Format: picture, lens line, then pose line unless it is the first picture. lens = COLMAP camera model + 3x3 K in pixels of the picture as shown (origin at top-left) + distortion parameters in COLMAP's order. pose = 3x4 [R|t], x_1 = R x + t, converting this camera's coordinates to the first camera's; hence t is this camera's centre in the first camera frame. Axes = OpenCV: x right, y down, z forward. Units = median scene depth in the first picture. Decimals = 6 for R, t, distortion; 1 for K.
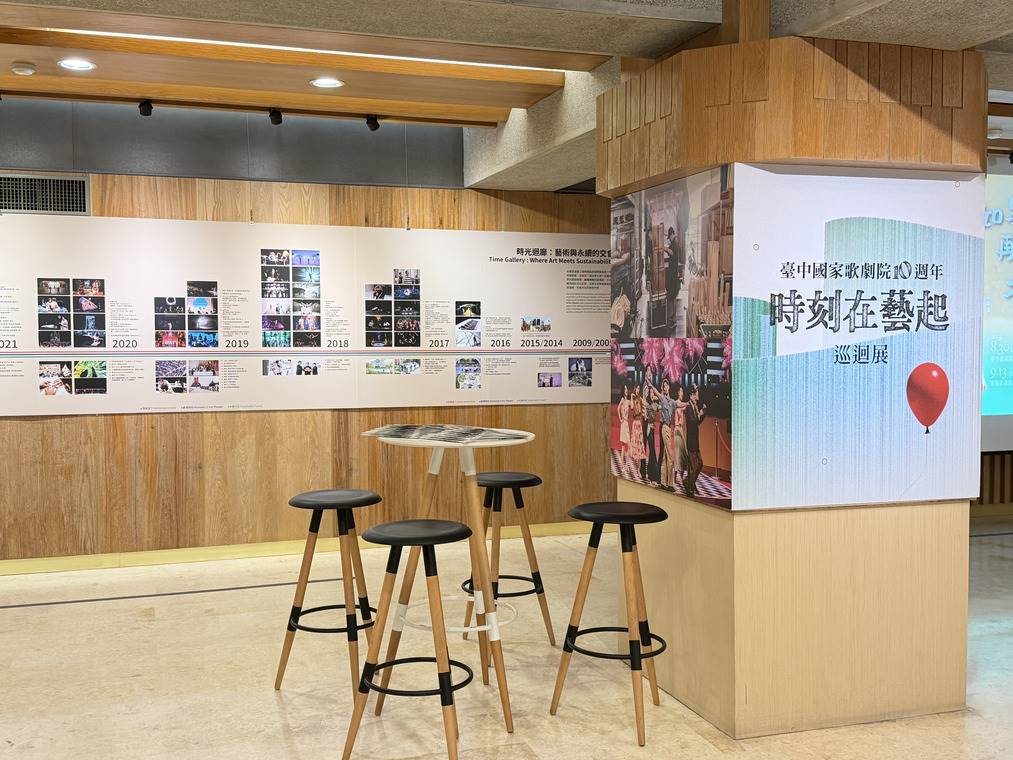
lens RADIAL K [[1106.9, 0, 505.9], [0, 1106.9, 380.1], [0, 0, 1]] dist [0.098002, 0.000000]
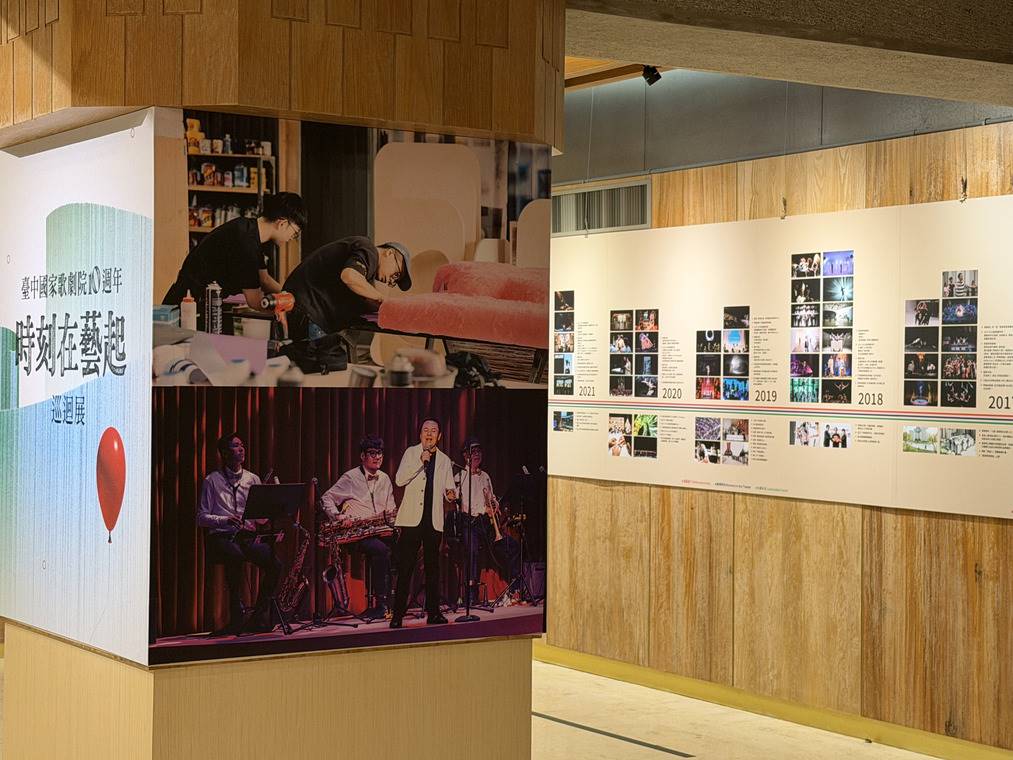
lens RADIAL K [[1920.6, 0, 505.9], [0, 1920.6, 384.6], [0, 0, 1]] dist [0.277977, 0.000000]
pose [[0.246019, 0.010175, -0.969212, 0.865245], [-0.052808, 0.998600, -0.002921, -0.027912], [0.967825, 0.051901, 0.246212, 0.558530]]
